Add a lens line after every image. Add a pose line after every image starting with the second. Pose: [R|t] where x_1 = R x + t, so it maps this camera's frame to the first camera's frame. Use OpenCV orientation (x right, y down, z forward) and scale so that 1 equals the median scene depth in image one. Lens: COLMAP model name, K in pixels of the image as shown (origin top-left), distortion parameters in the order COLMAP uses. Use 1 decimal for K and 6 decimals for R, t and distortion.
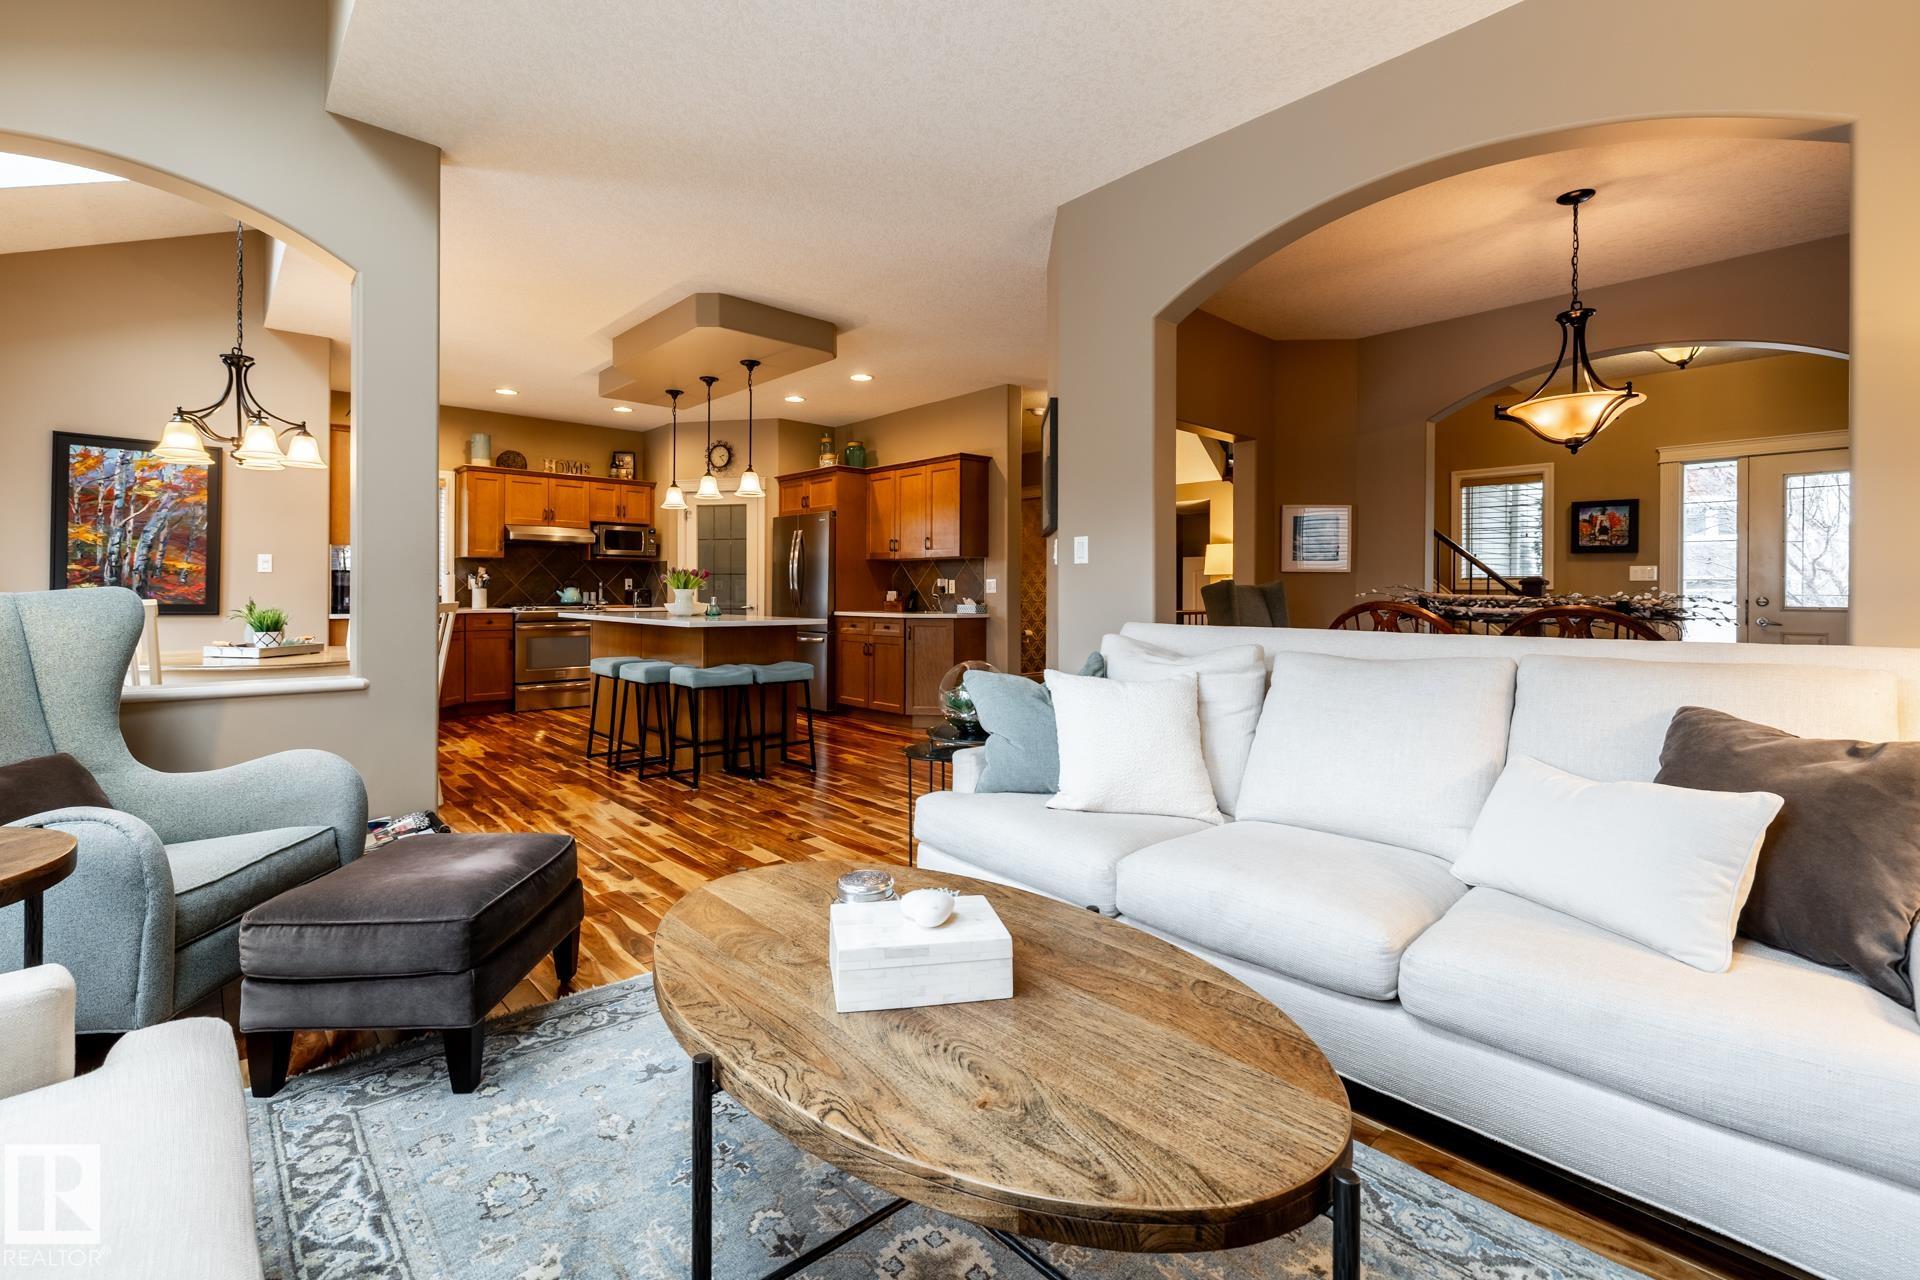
lens RADIAL K [[825.8, 0, 969.7], [0, 825.8, 595.6], [0, 0, 1]] dist [-0.002599, -0.000217]
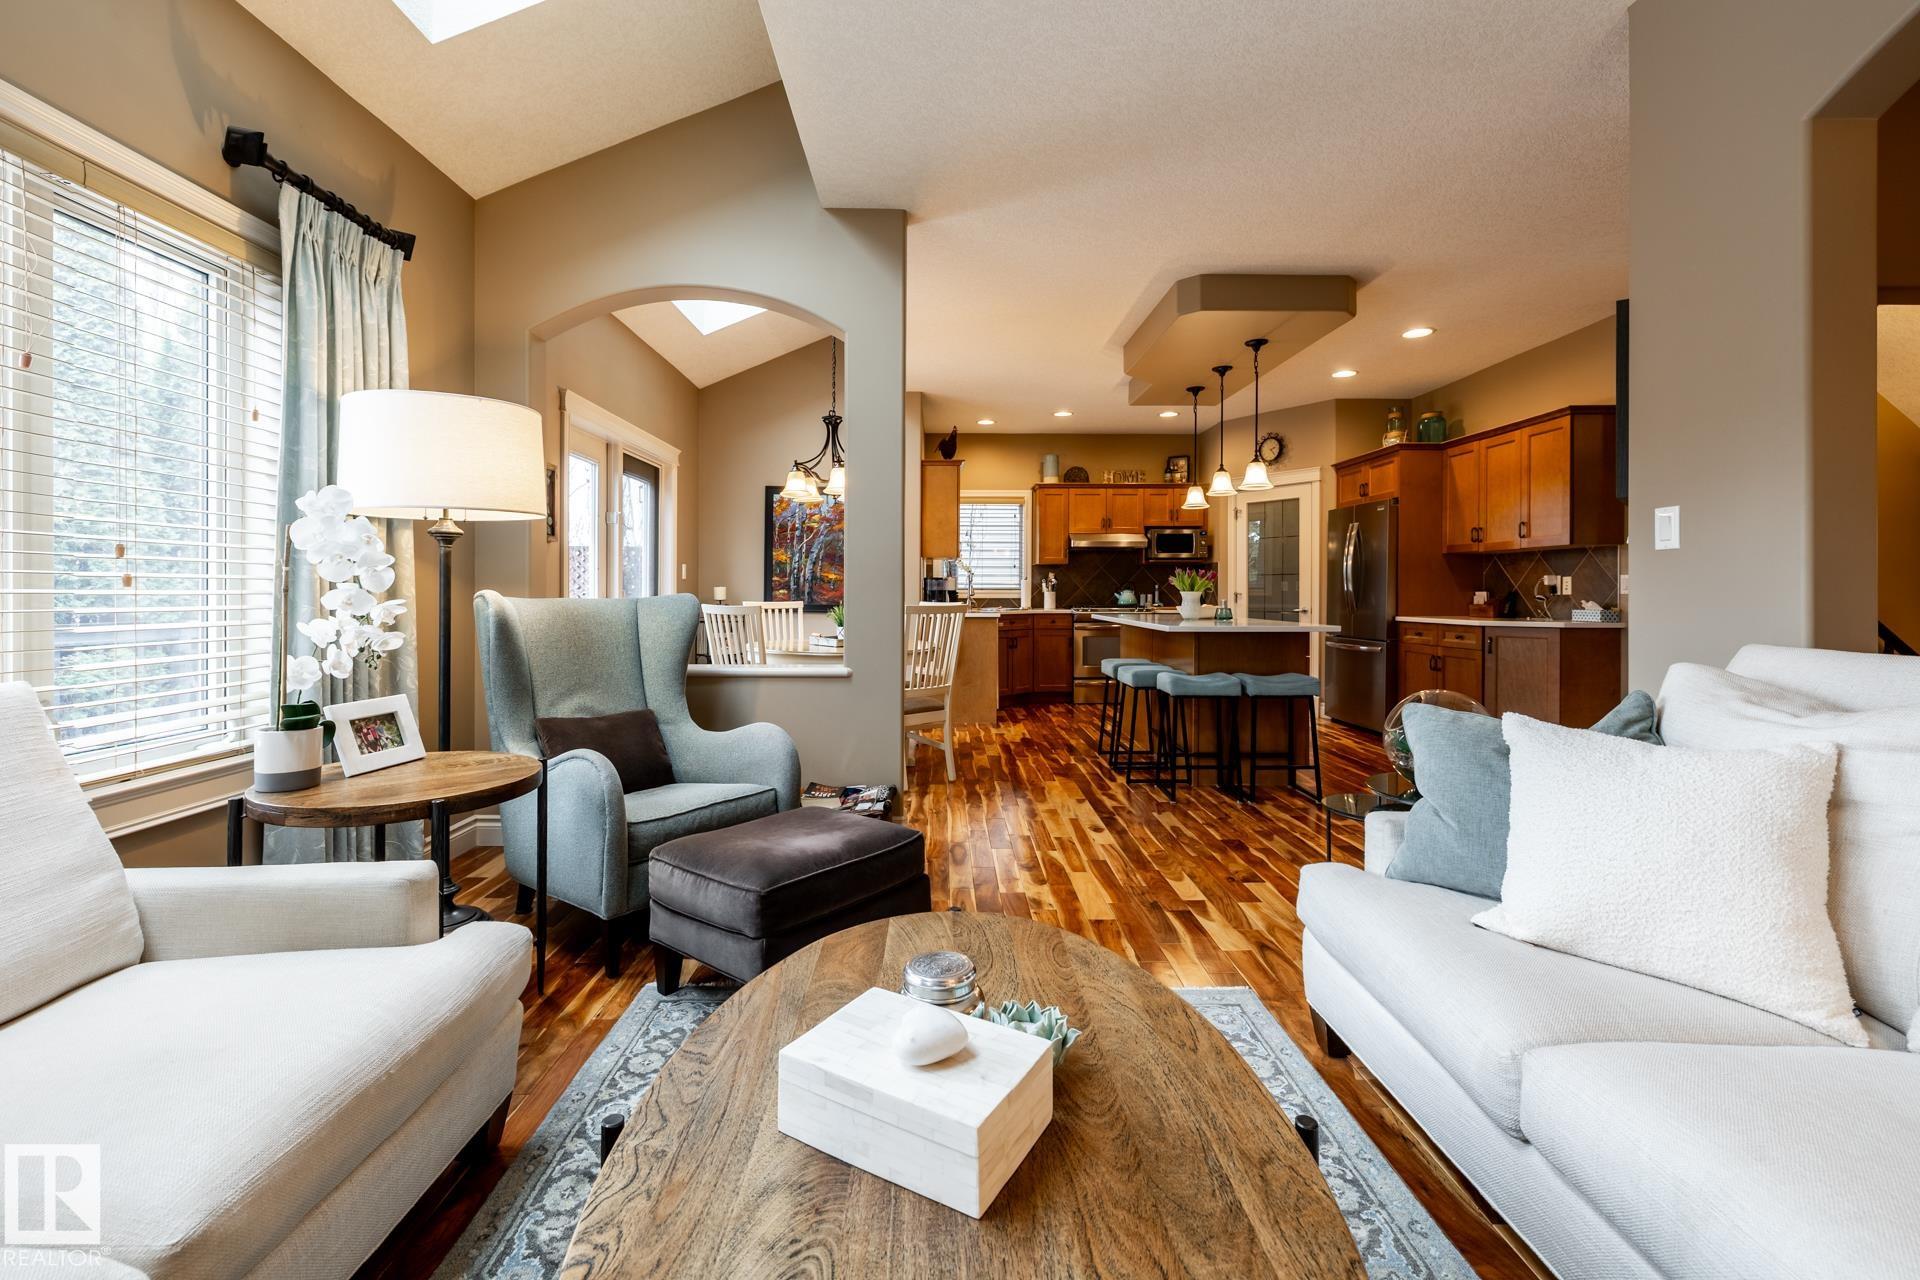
lens RADIAL K [[825.8, 0, 969.7], [0, 825.8, 595.6], [0, 0, 1]] dist [-0.002599, -0.000217]
pose [[0.744437, -0.001967, -0.667690, 0.106142], [0.001212, 0.999998, -0.001595, -0.001743], [0.667692, 0.000378, 0.744438, 0.110853]]
